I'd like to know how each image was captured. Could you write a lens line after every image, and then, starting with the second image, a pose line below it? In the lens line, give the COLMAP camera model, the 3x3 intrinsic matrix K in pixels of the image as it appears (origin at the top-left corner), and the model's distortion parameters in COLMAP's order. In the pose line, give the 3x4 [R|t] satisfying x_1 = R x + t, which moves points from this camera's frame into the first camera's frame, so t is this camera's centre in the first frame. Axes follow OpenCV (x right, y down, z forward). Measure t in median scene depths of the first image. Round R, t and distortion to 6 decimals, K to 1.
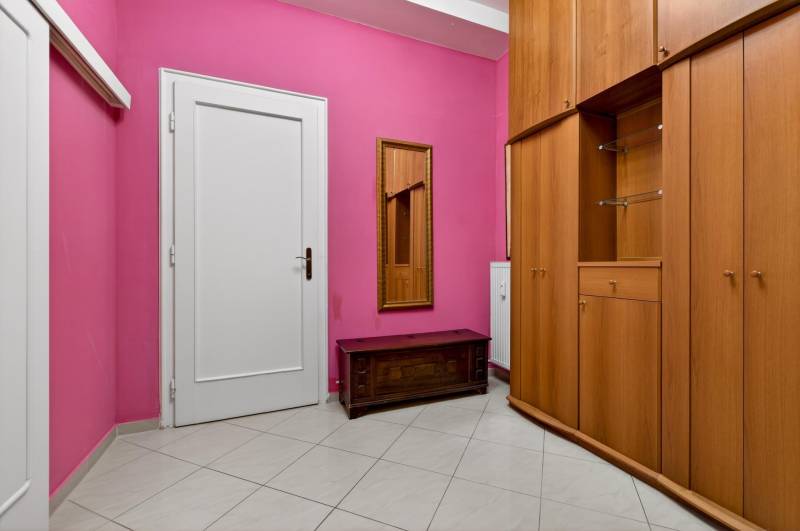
lens RADIAL K [[348.1, 0, 397.5], [0, 348.1, 270.4], [0, 0, 1]] dist [0.003473, -0.000826]
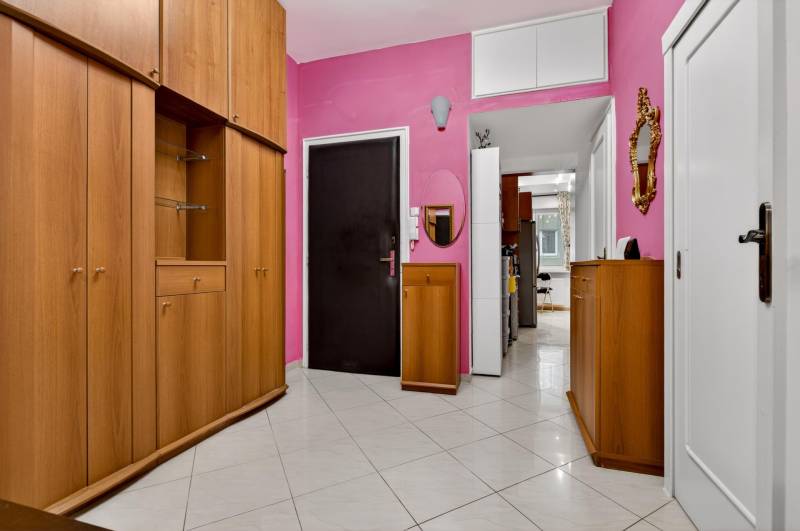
lens RADIAL K [[363.1, 0, 398.6], [0, 363.1, 261.9], [0, 0, 1]] dist [-0.004805, -0.000218]
pose [[-0.787117, 0.004181, 0.616790, -0.578313], [0.000589, 0.999982, -0.006027, -0.014564], [-0.616804, -0.004380, -0.787105, 1.459472]]
